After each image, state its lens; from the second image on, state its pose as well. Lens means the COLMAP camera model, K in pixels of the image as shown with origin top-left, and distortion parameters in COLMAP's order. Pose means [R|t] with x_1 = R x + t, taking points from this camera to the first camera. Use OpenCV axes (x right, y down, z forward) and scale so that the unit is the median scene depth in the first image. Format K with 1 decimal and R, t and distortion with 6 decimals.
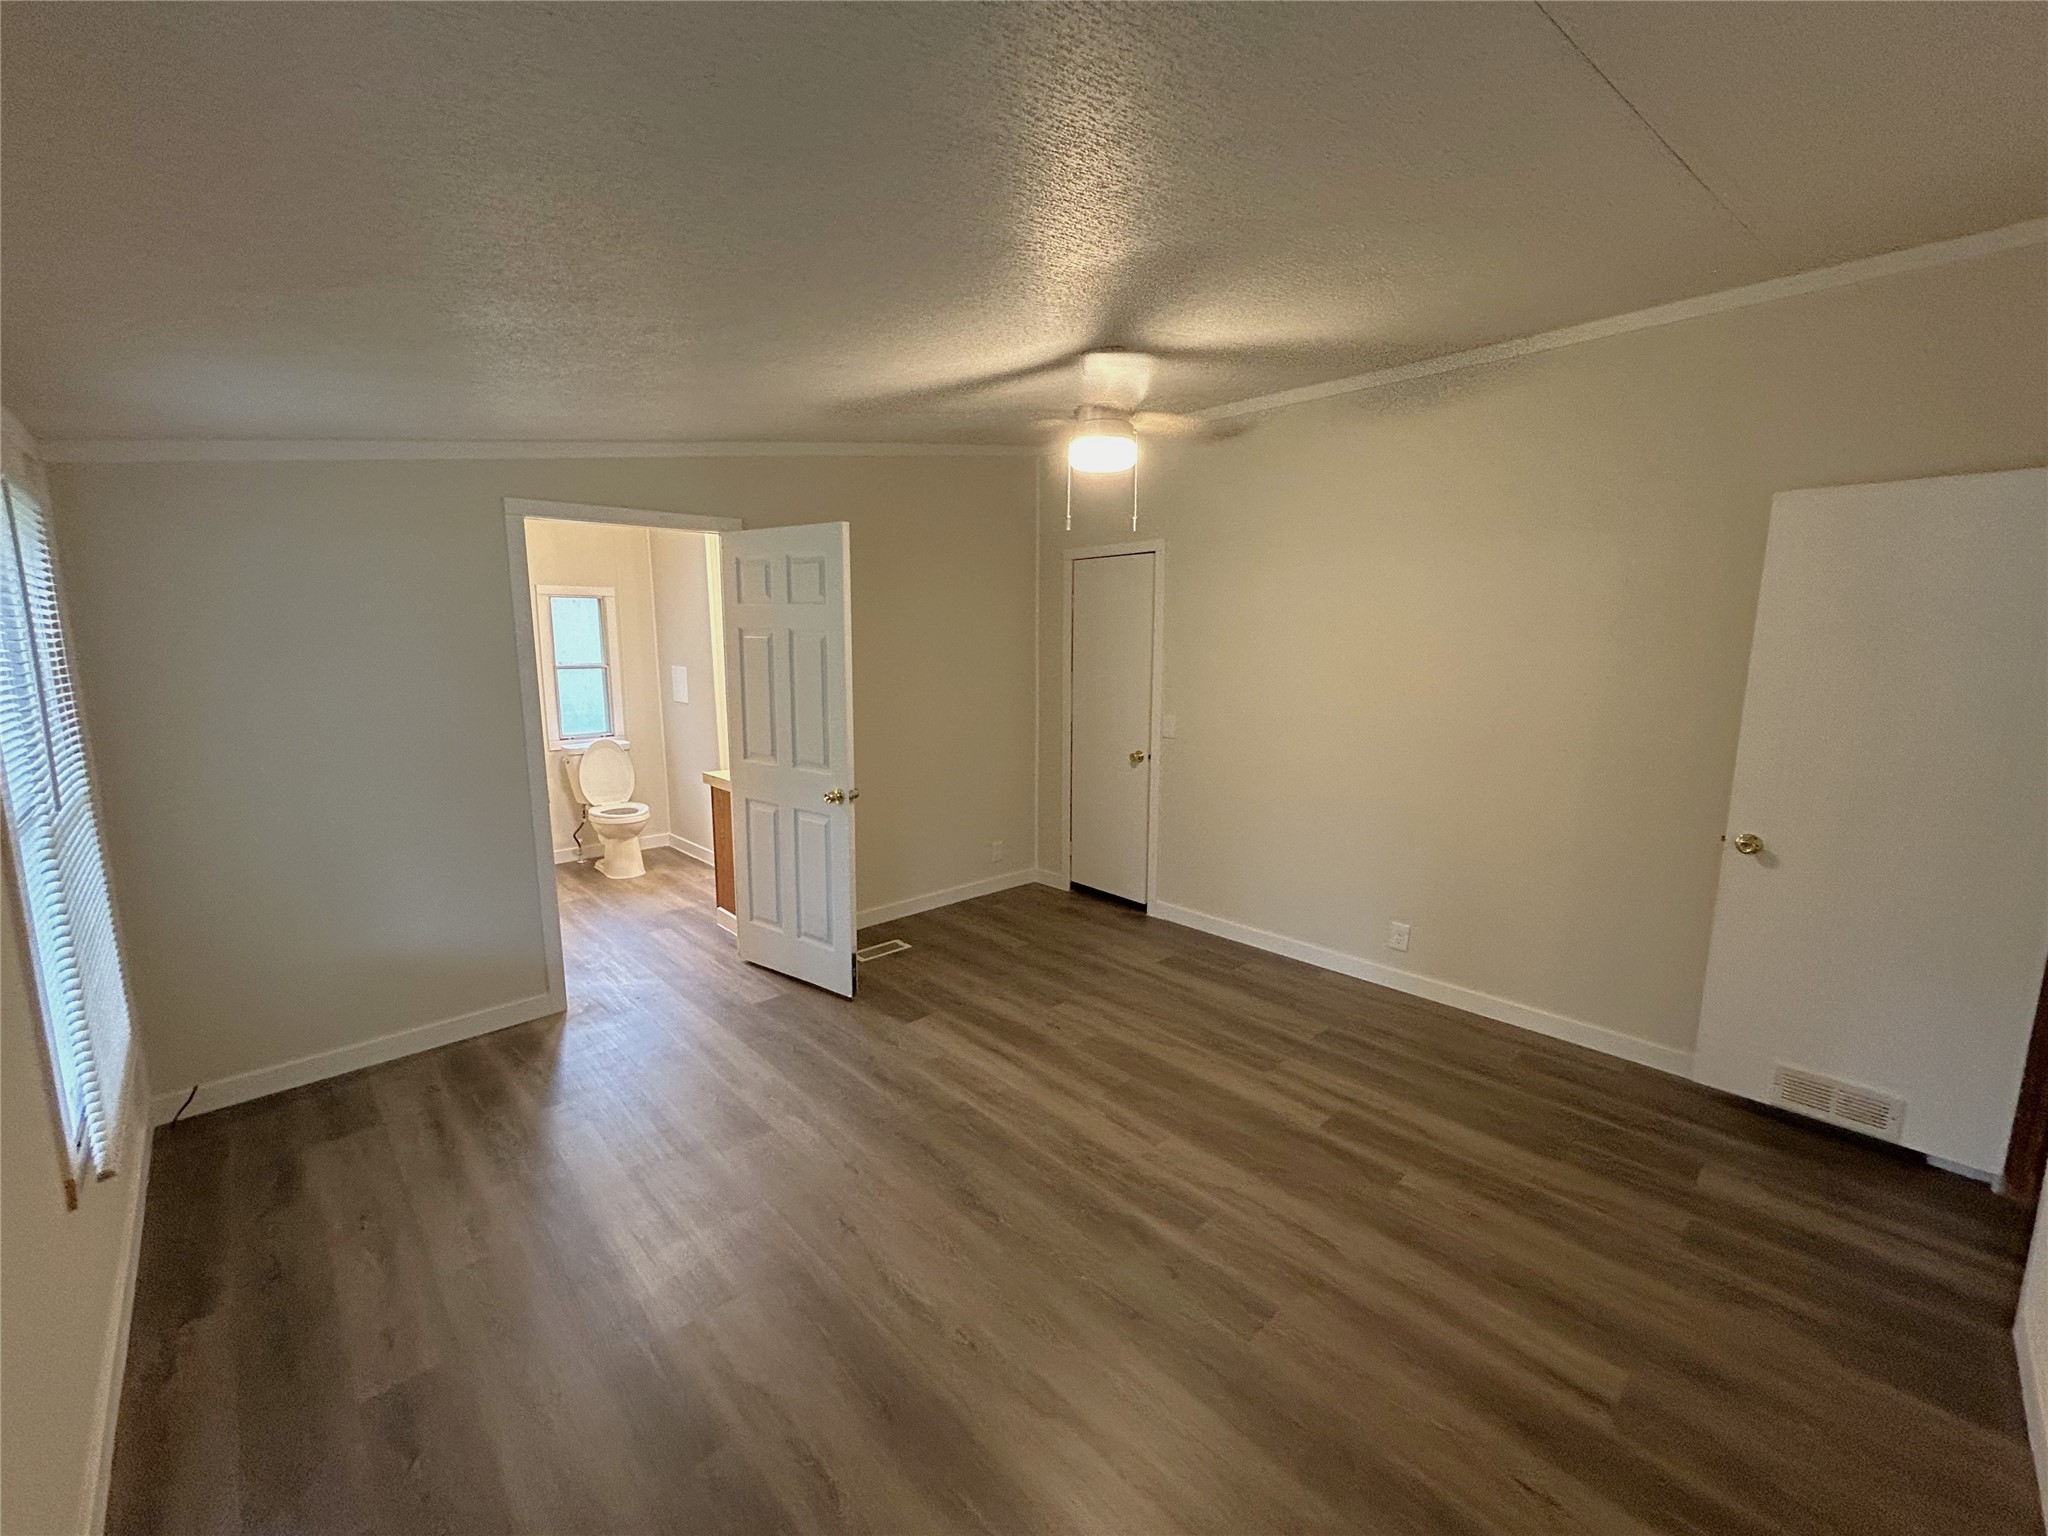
lens RADIAL K [[839.0, 0, 1024.0], [0, 839.0, 768.0], [0, 0, 1]] dist [-0.001572, -0.000102]
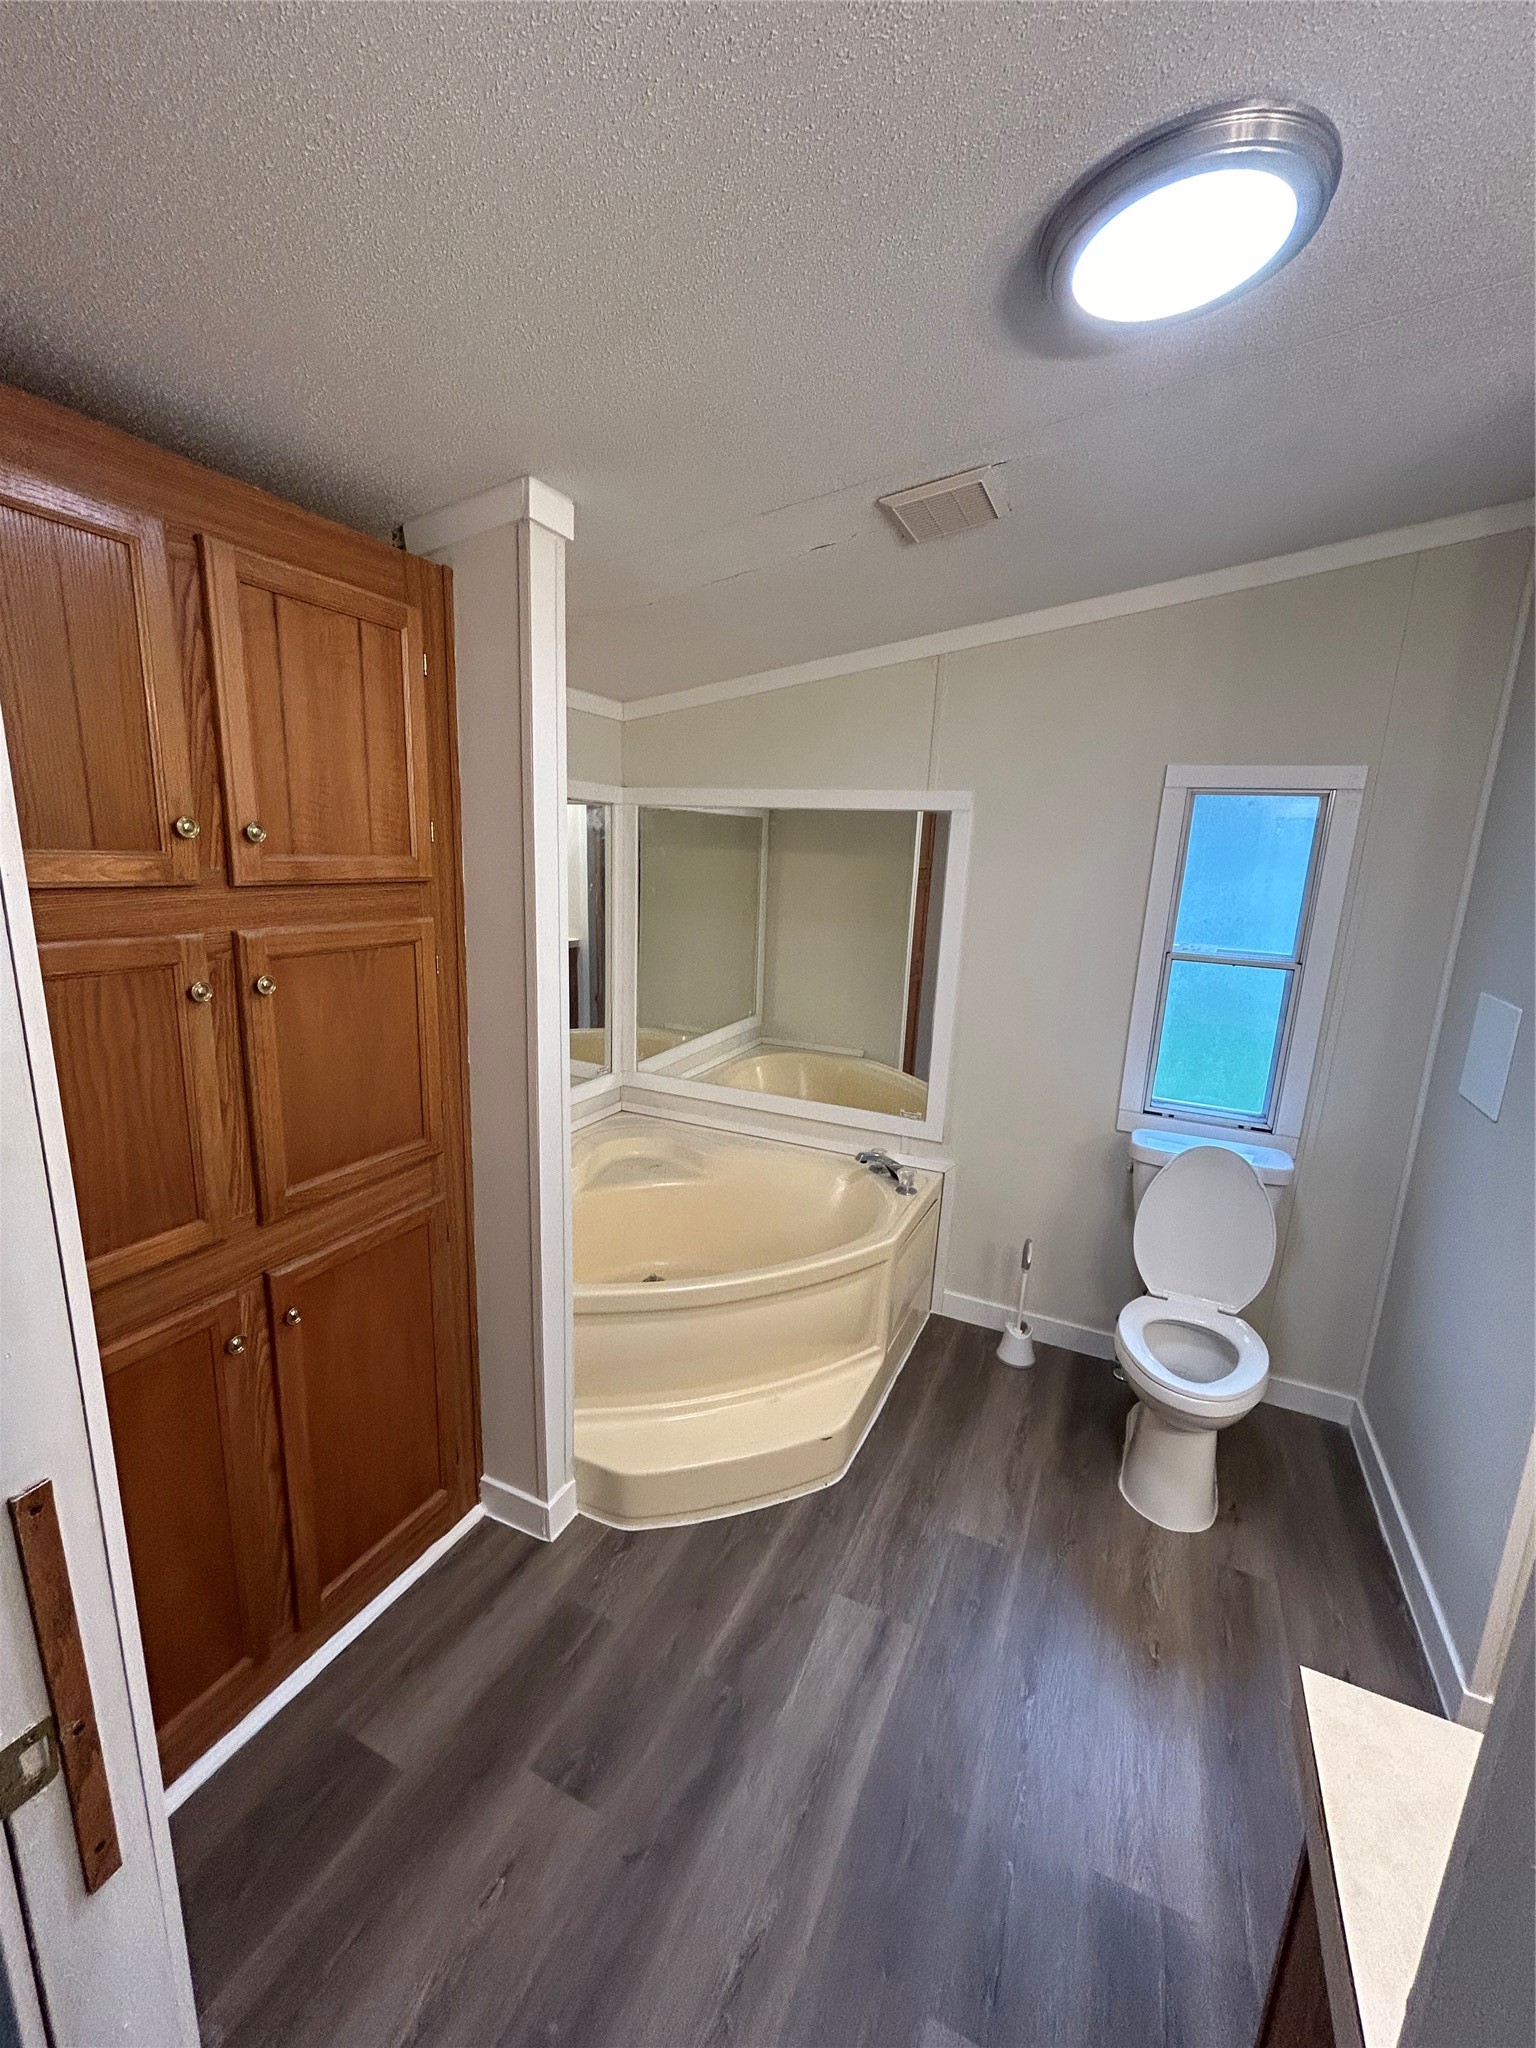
lens RADIAL K [[839.0, 0, 768.0], [0, 839.0, 1024.0], [0, 0, 1]] dist [-0.001572, -0.000102]
pose [[0.361220, 0.189399, -0.913044, -0.216783], [-0.197066, 0.972545, 0.123778, -0.096502], [0.911419, 0.135219, 0.388626, 0.624768]]
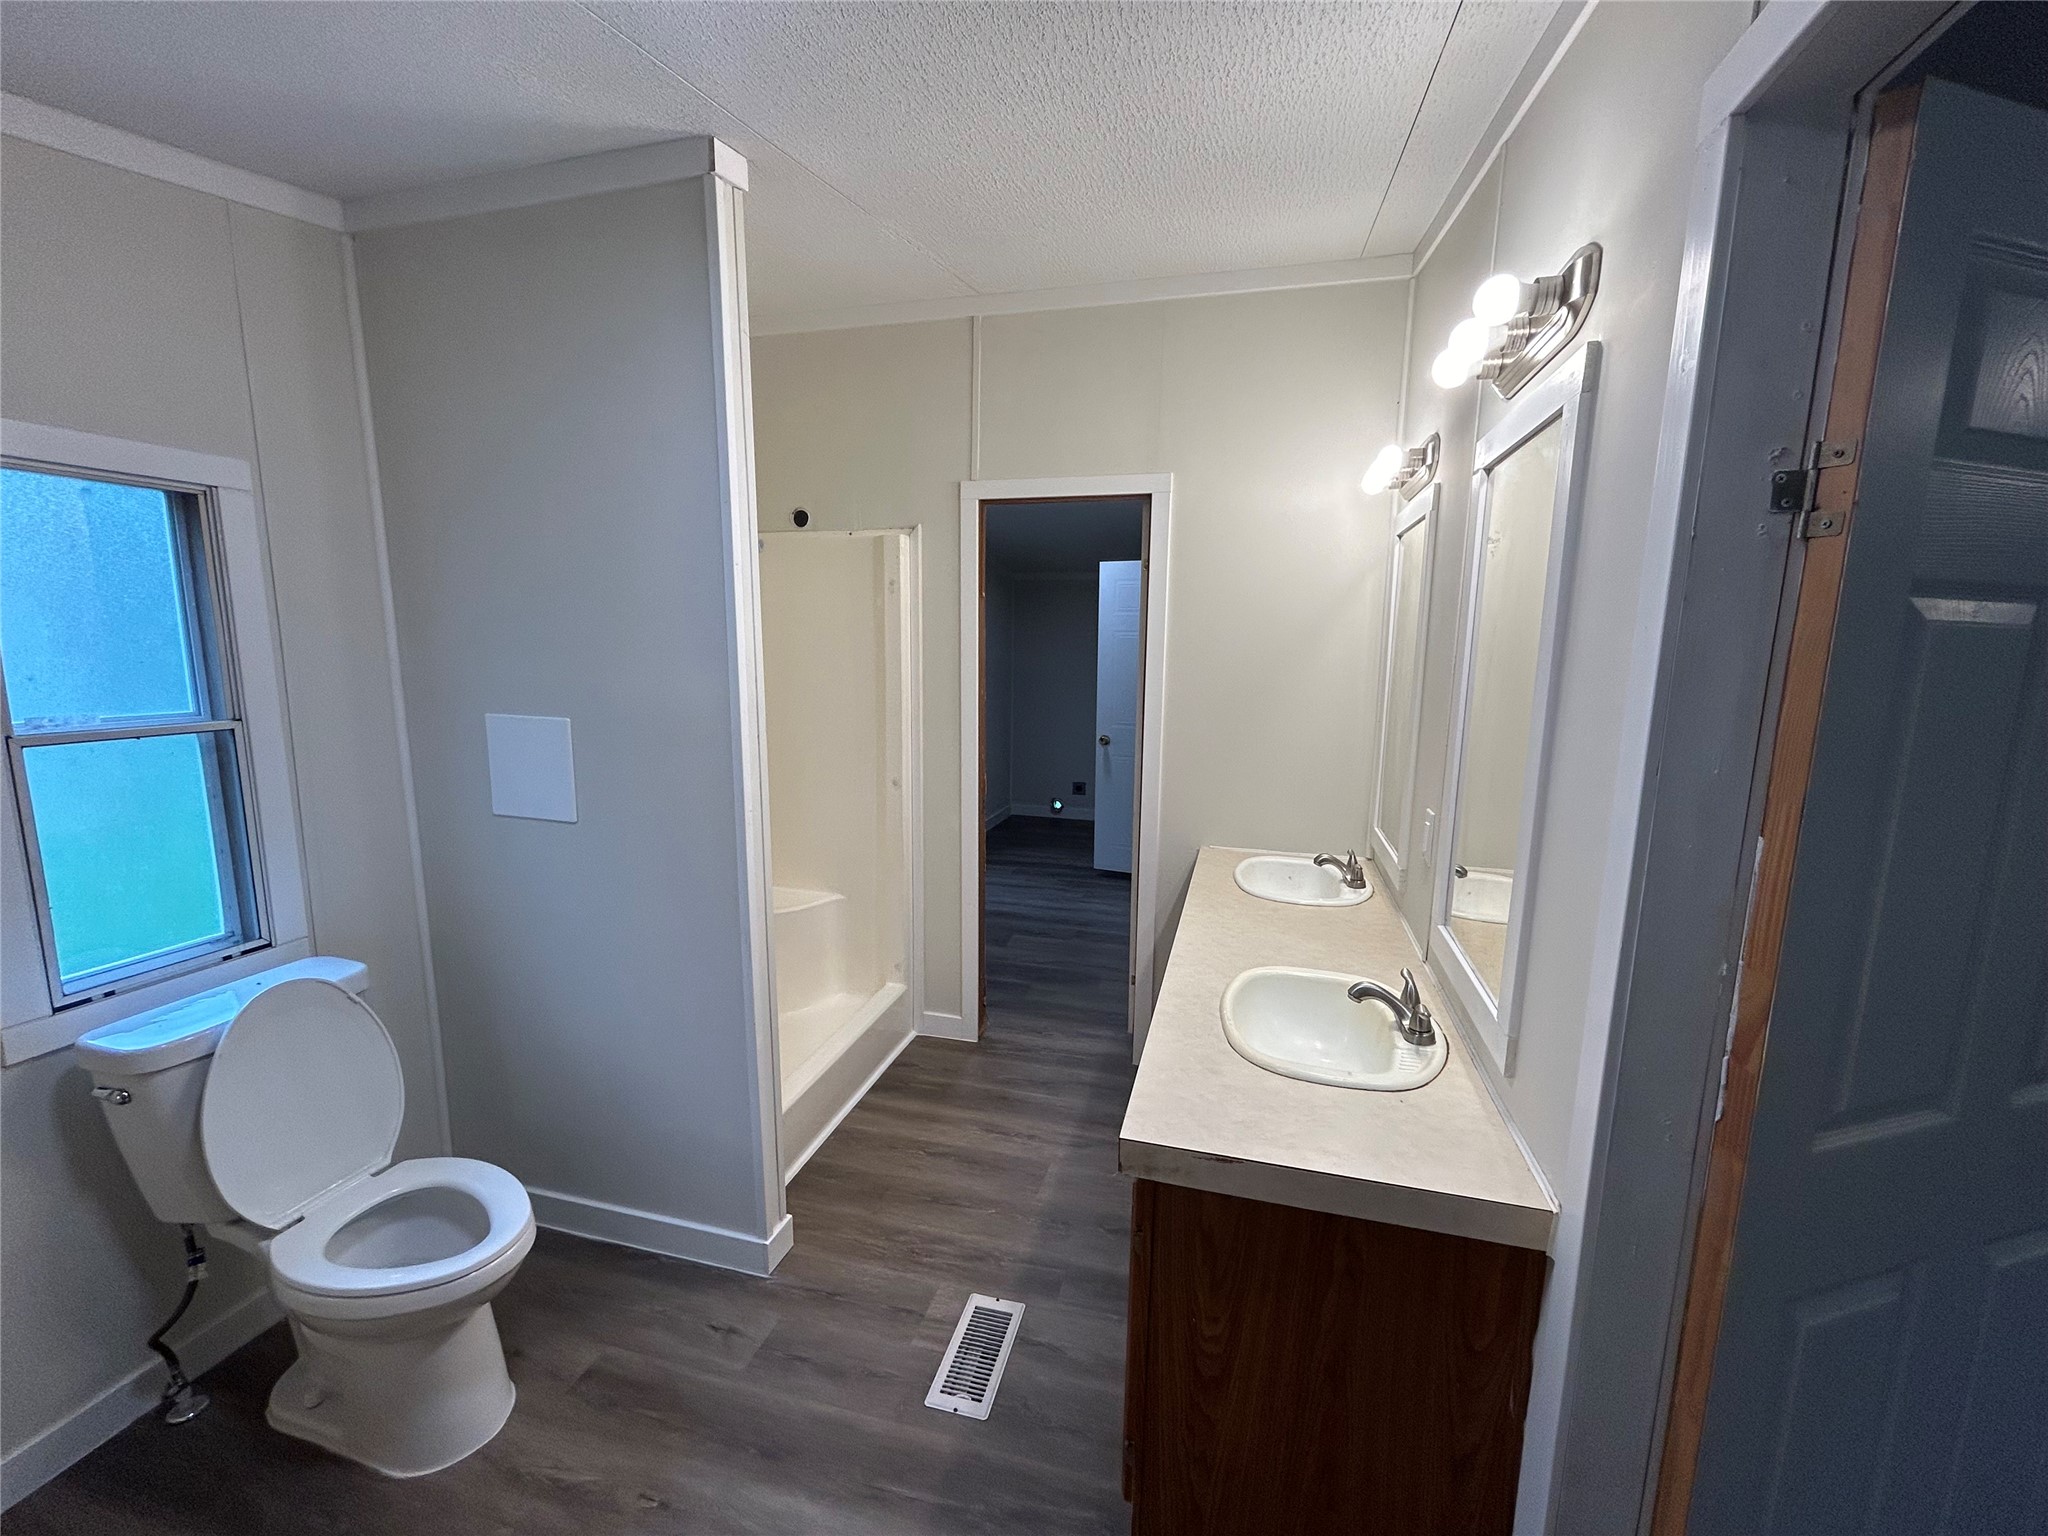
lens RADIAL K [[839.0, 0, 1024.0], [0, 839.0, 768.0], [0, 0, 1]] dist [-0.001572, -0.000102]
pose [[0.855579, -0.068681, 0.513096, -0.417959], [0.067087, 0.997512, 0.021656, -0.095718], [-0.513306, 0.015894, 0.858058, 0.608727]]
